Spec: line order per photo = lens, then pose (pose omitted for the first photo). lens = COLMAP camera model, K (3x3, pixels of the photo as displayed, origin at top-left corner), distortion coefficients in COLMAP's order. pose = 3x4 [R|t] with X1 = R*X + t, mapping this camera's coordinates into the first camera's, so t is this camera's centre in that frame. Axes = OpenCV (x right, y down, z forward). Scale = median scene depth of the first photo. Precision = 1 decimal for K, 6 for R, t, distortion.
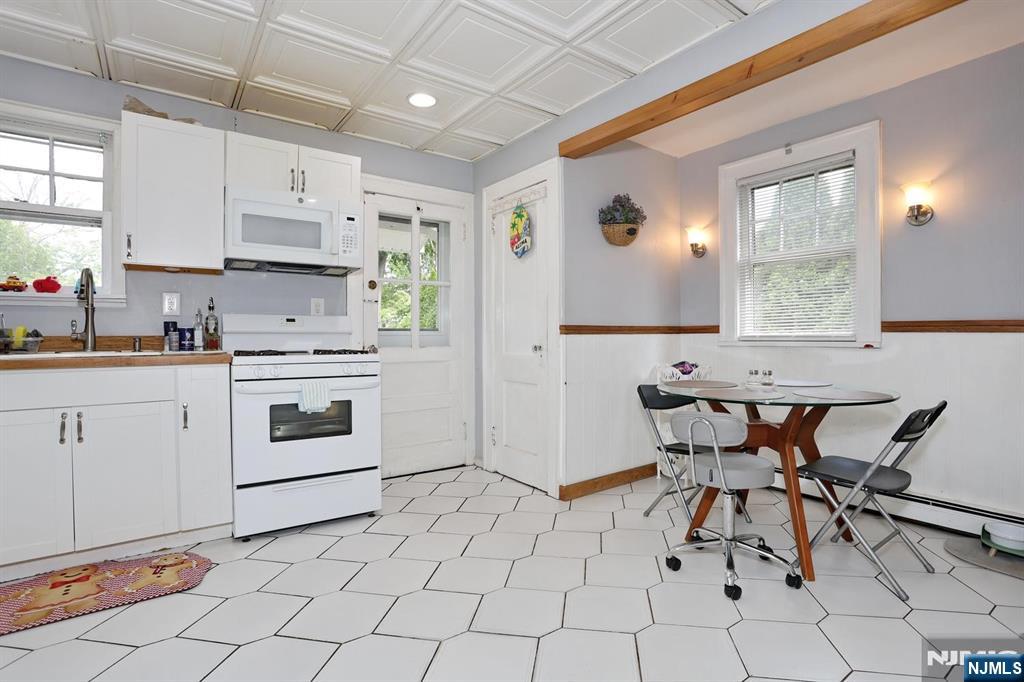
lens RADIAL K [[496.2, 0, 506.7], [0, 496.2, 340.2], [0, 0, 1]] dist [-0.058407, 0.019677]
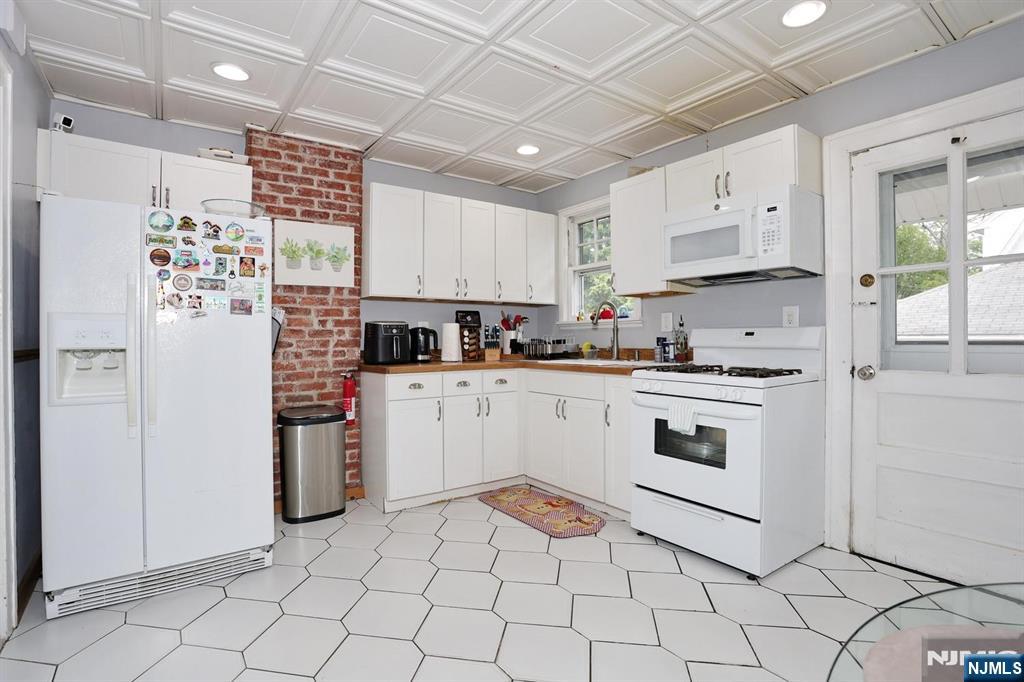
lens RADIAL K [[496.2, 0, 509.1], [0, 496.2, 341.1], [0, 0, 1]] dist [-0.058407, 0.019677]
pose [[0.007841, 0.006734, -0.999947, 0.520395], [-0.003522, 0.999971, 0.006706, -0.035284], [0.999963, 0.003469, 0.007864, 0.604587]]
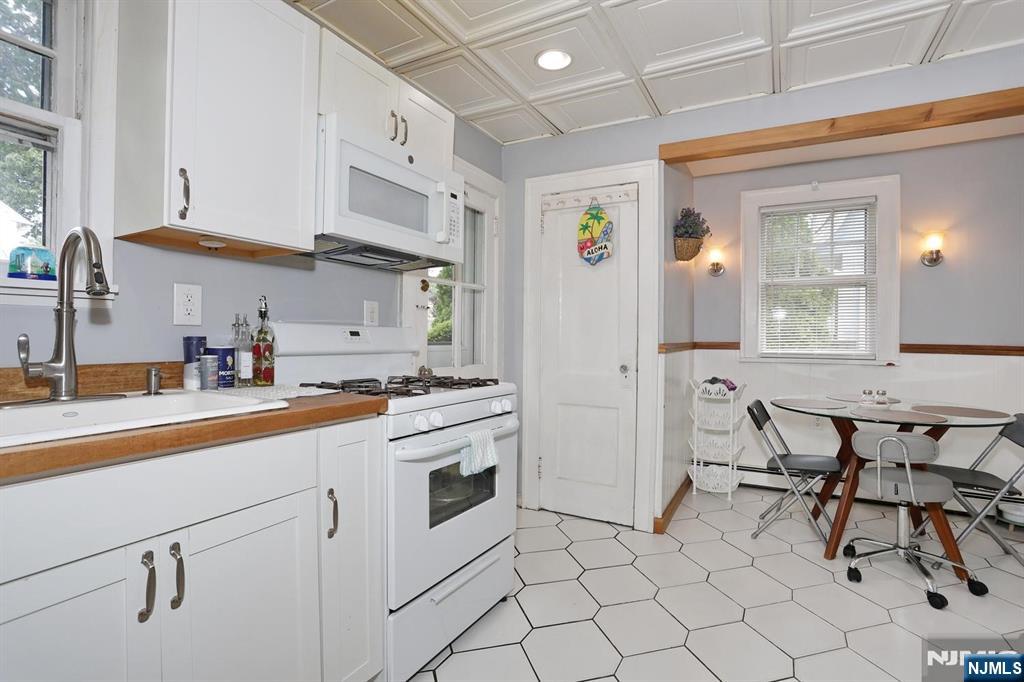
lens RADIAL K [[496.2, 0, 507.4], [0, 496.2, 341.8], [0, 0, 1]] dist [-0.058407, 0.019677]
pose [[0.904275, 0.007556, 0.426884, -0.598585], [-0.008532, 0.999964, 0.000374, -0.035079], [-0.426866, -0.003981, 0.904306, 0.330841]]
